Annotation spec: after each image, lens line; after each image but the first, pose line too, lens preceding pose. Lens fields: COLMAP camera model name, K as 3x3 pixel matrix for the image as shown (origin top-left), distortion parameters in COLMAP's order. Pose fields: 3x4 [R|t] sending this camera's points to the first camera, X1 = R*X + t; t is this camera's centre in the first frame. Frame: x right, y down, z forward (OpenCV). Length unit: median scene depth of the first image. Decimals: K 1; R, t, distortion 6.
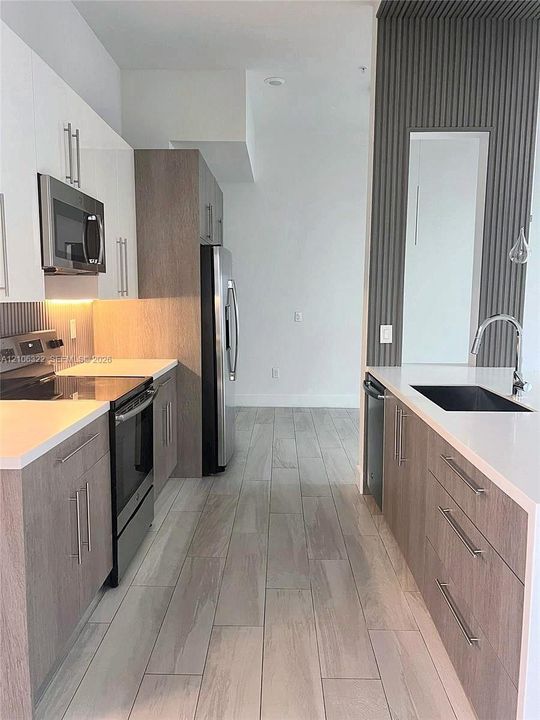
lens RADIAL K [[538.0, 0, 270.0], [0, 538.0, 360.0], [0, 0, 1]] dist [0.042373, -0.001373]
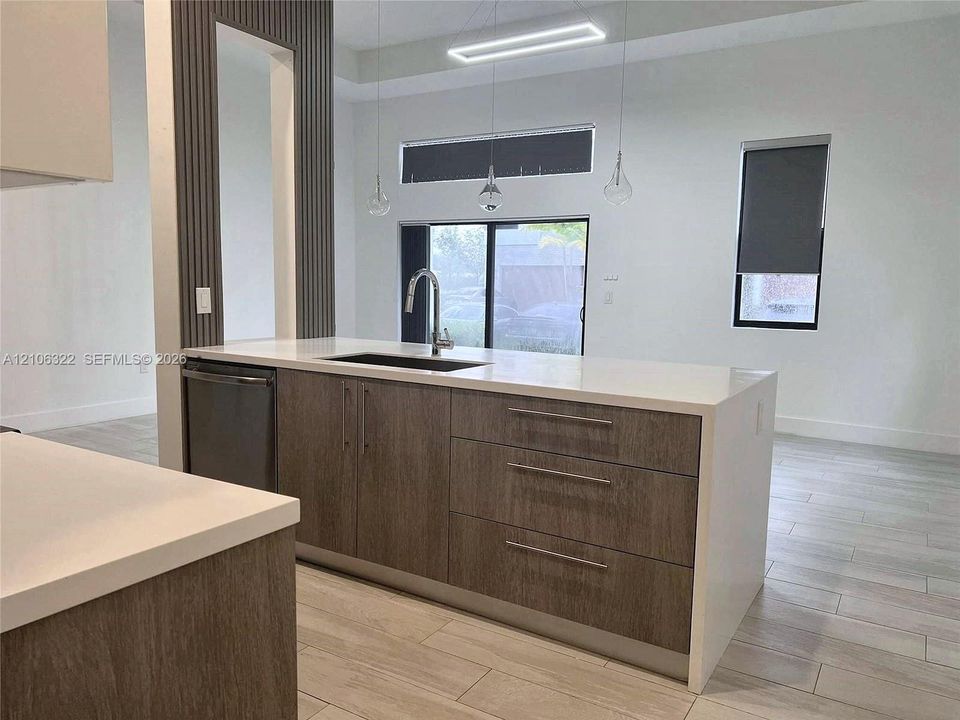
lens RADIAL K [[717.3, 0, 480.0], [0, 717.3, 360.0], [0, 0, 1]] dist [0.042373, -0.001373]
pose [[0.508932, -0.083237, 0.856773, -0.418945], [0.074951, 0.995819, 0.052223, 0.007504], [-0.857537, 0.037638, 0.513043, 0.205358]]
